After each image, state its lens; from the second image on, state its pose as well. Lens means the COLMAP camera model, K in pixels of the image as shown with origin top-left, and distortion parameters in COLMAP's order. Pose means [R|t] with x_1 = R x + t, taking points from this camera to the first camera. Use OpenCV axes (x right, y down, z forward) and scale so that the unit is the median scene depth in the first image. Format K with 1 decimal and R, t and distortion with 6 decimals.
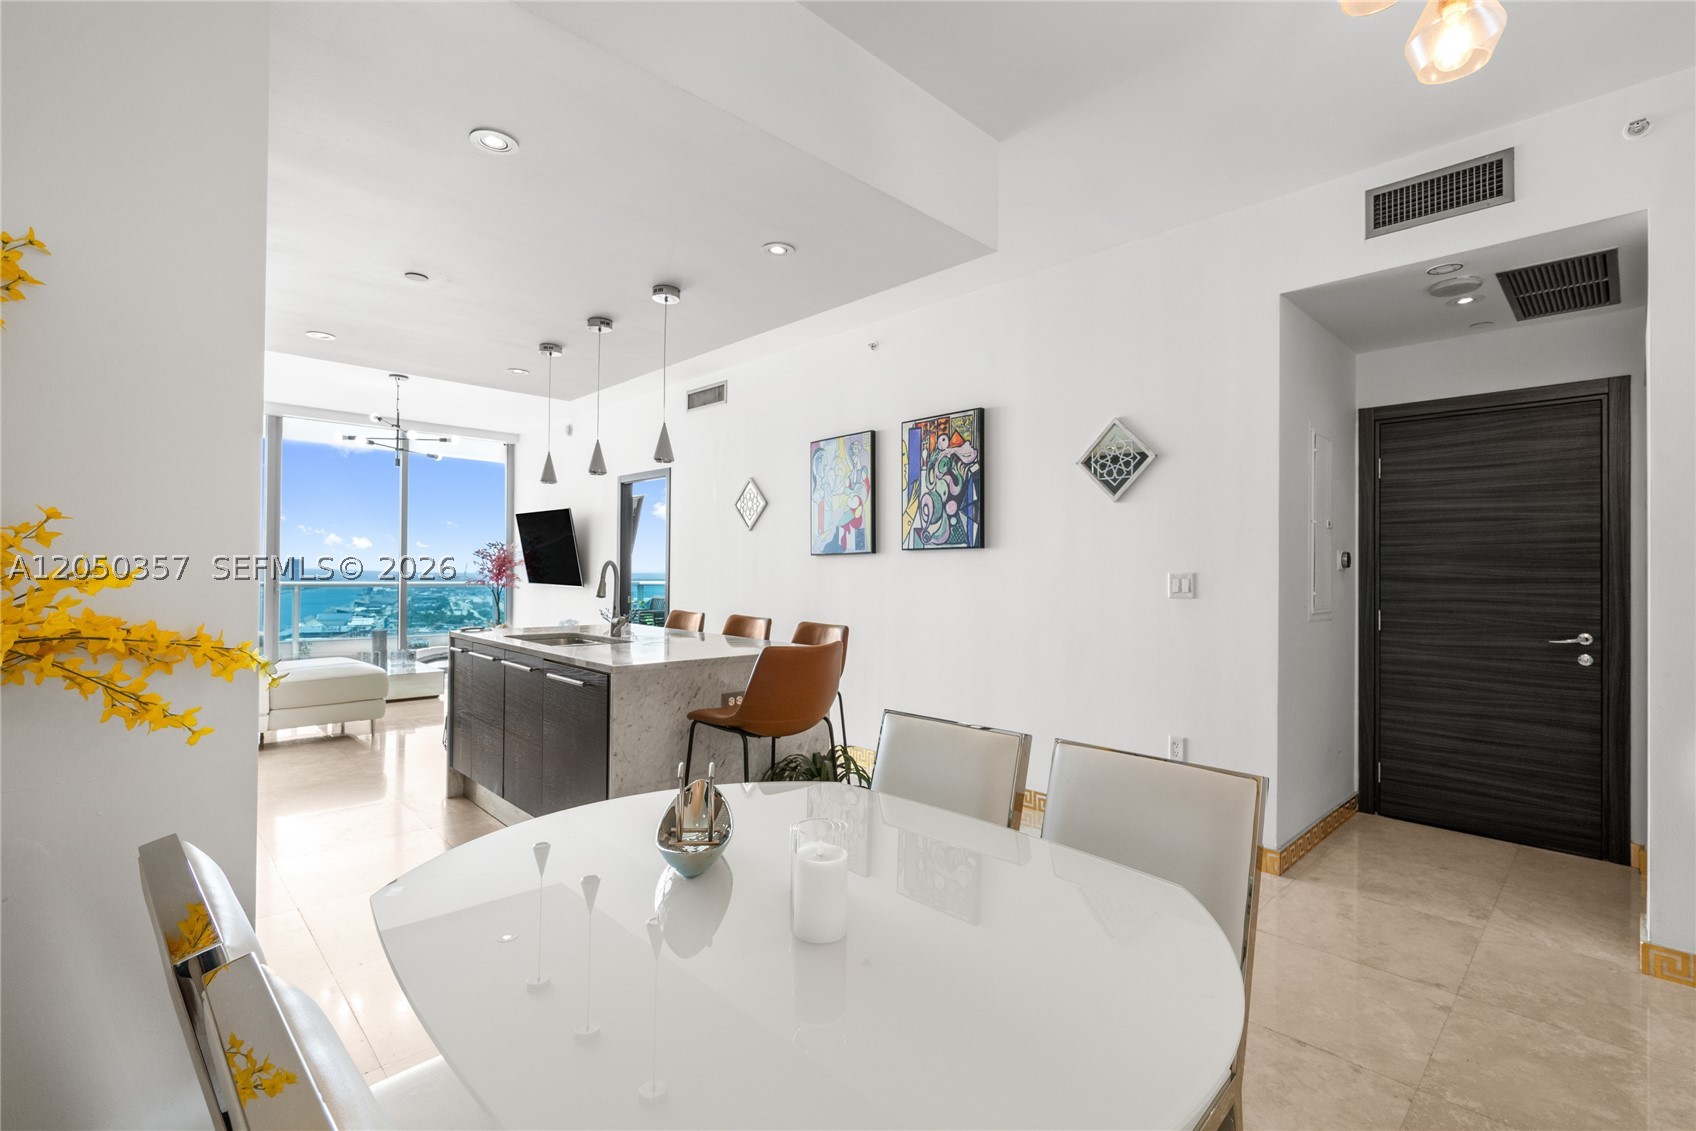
lens RADIAL K [[770.0, 0, 849.7], [0, 770.0, 557.9], [0, 0, 1]] dist [-0.008791, 0.004149]
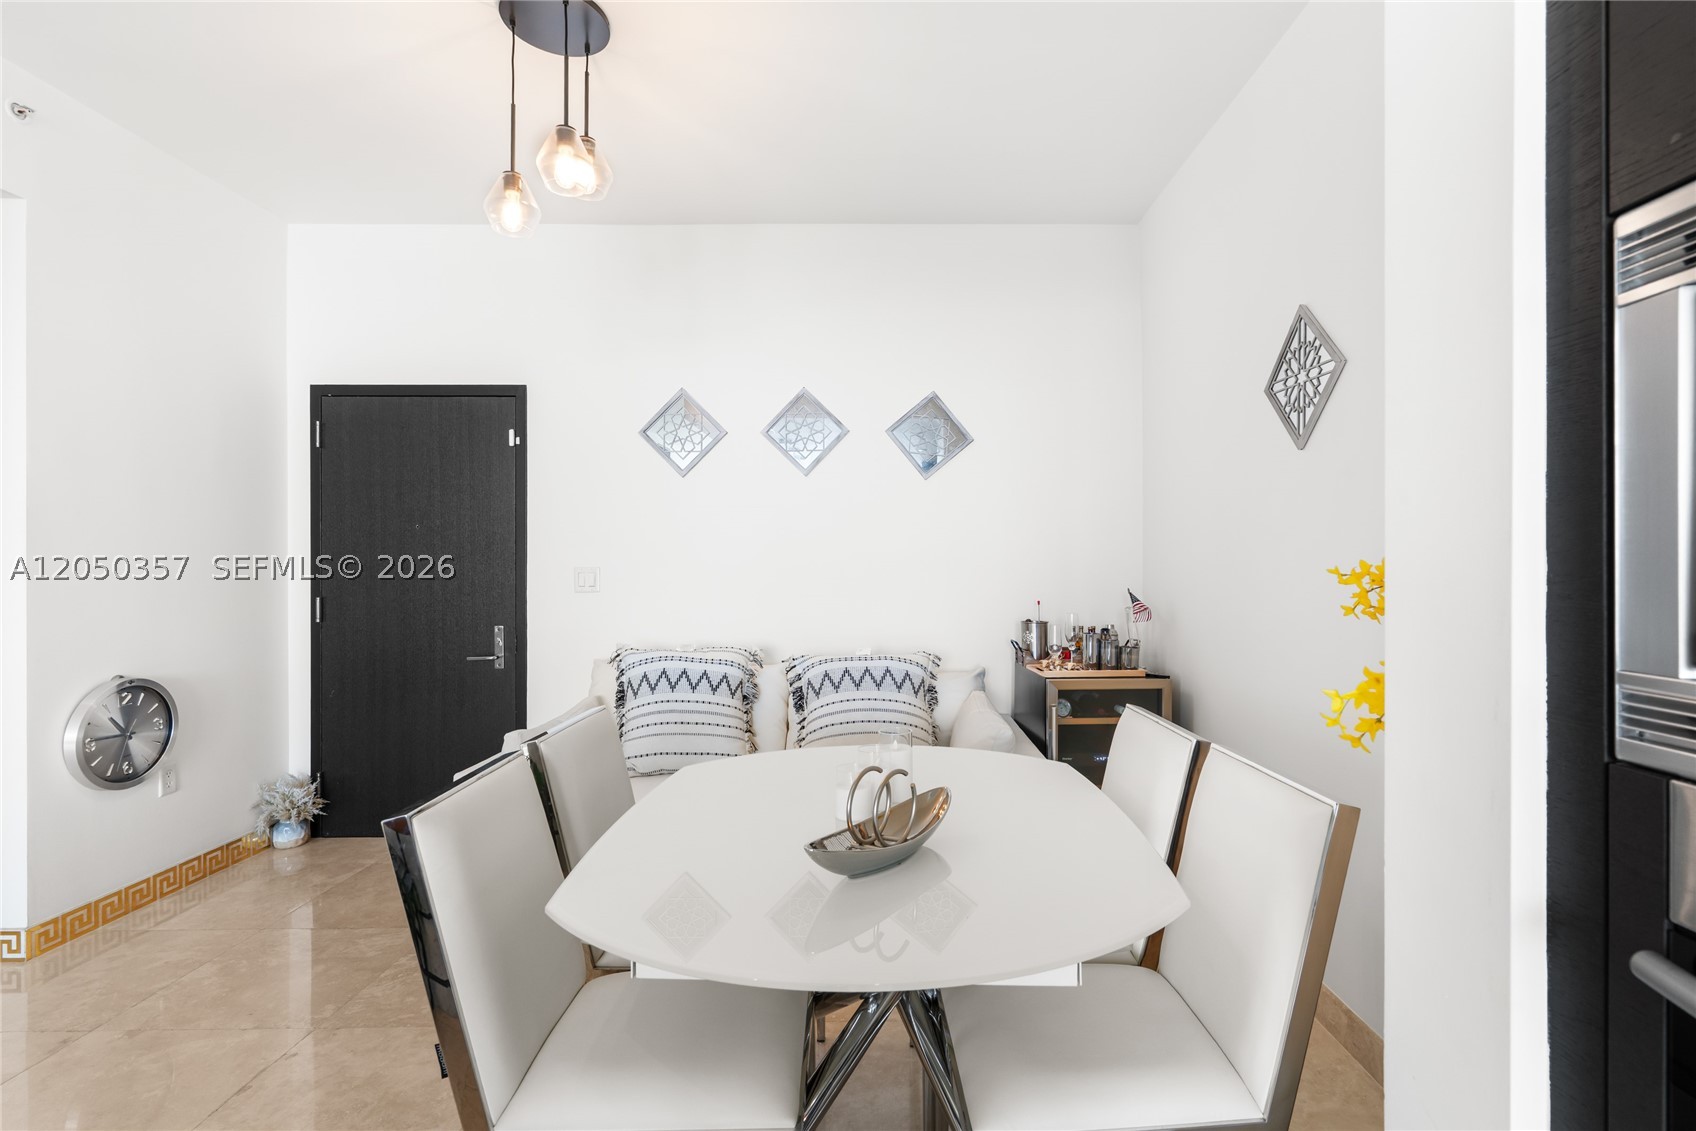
lens RADIAL K [[770.0, 0, 902.7], [0, 770.0, 579.0], [0, 0, 1]] dist [-0.008791, 0.004149]
pose [[-0.727905, -0.026036, 0.685184, -0.258811], [-0.014024, 0.999635, 0.023087, -0.001032], [-0.685535, 0.007196, -0.728004, 0.497483]]
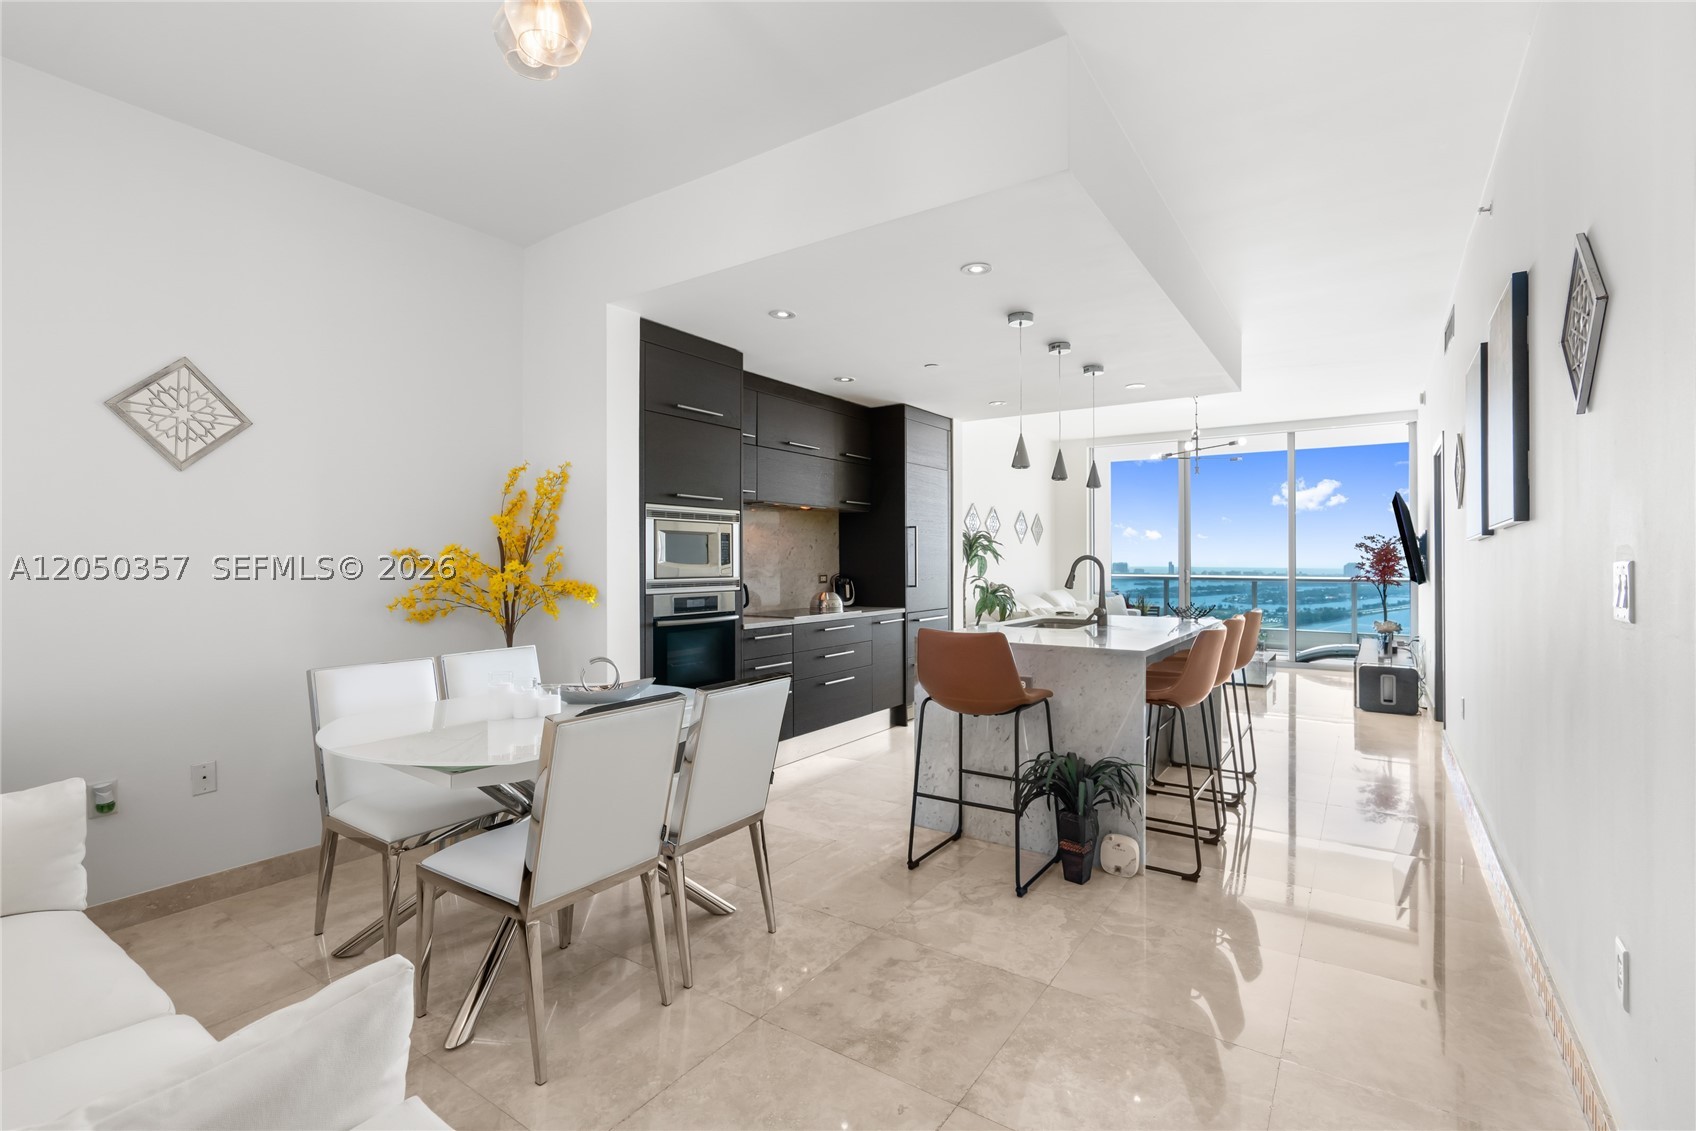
lens RADIAL K [[770.0, 0, 859.5], [0, 770.0, 559.4], [0, 0, 1]] dist [-0.008791, 0.004149]
pose [[0.213676, -0.011249, -0.976840, 0.582403], [0.017029, 0.999825, -0.007789, 0.010811], [0.976756, -0.014970, 0.213830, 0.377353]]
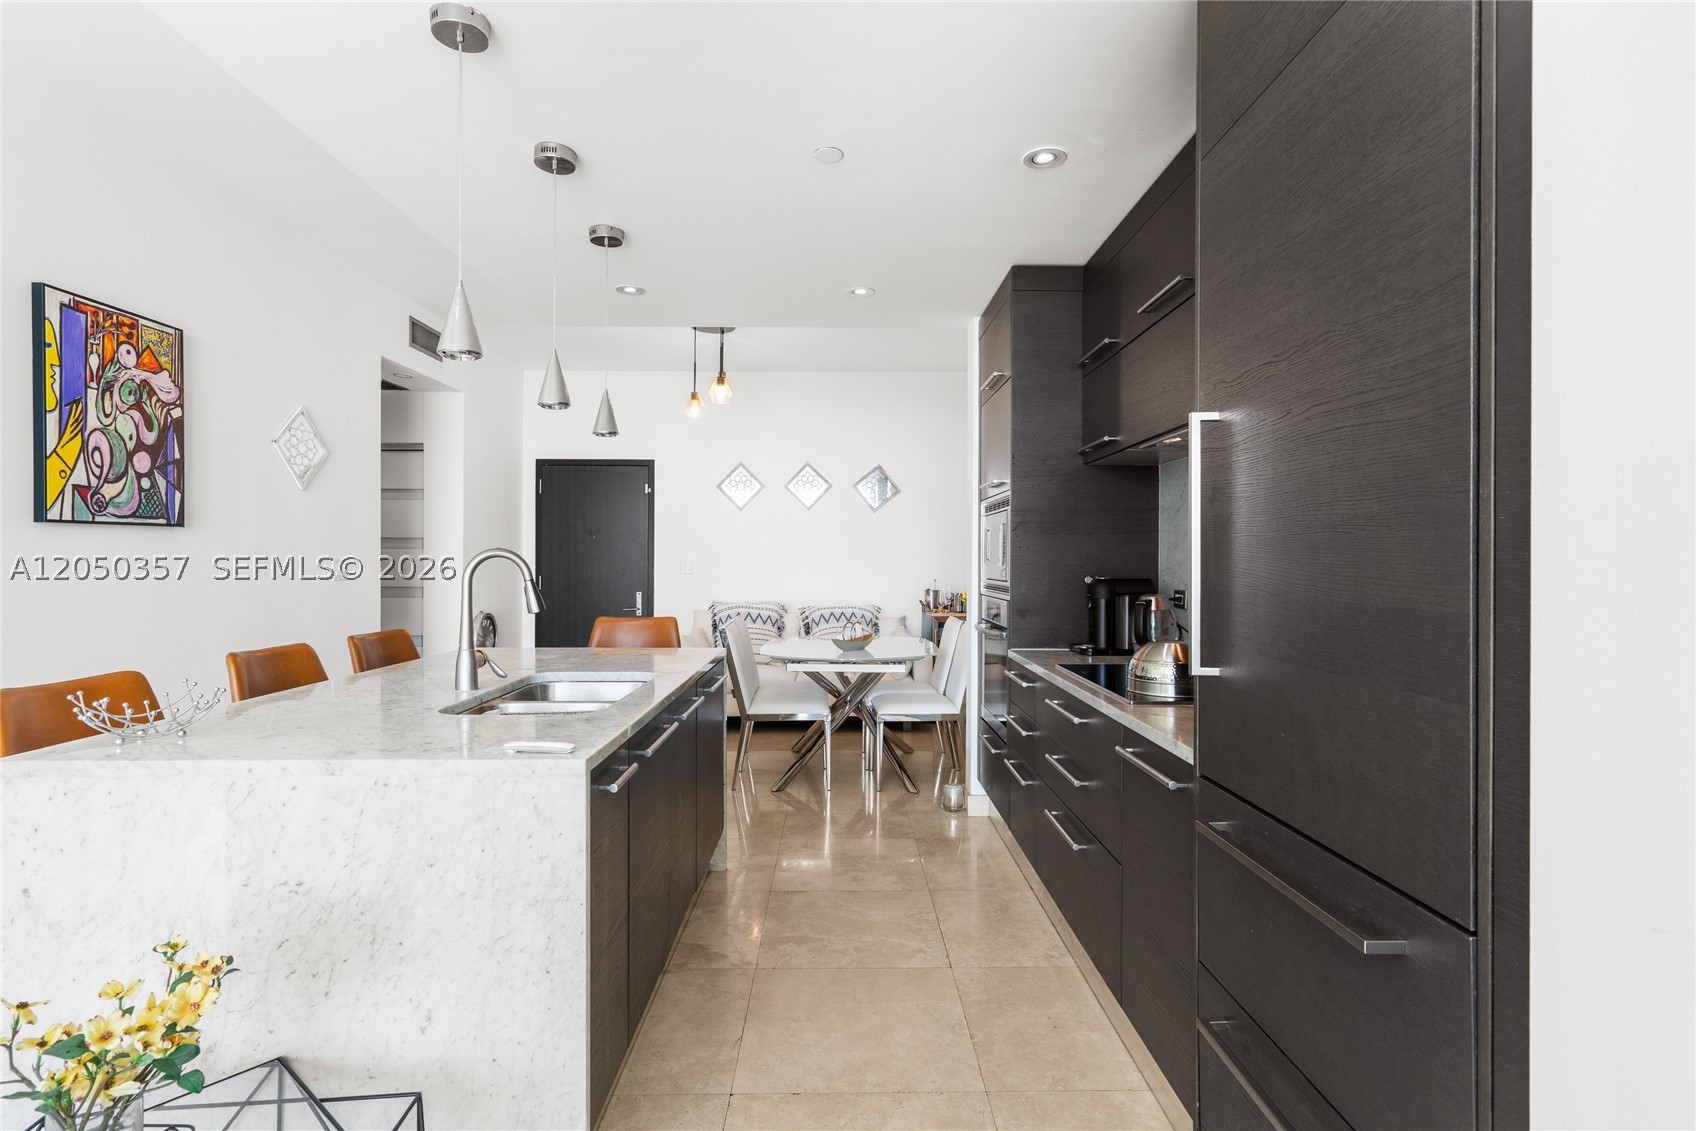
lens RADIAL K [[842.2, 0, 840.2], [0, 842.2, 559.4], [0, 0, 1]] dist [0.000068, 0.004445]
pose [[-0.721986, -0.011968, 0.691804, -0.763665], [-0.019337, 0.999809, -0.002885, 0.007368], [-0.691637, -0.015460, -0.722080, 1.068658]]
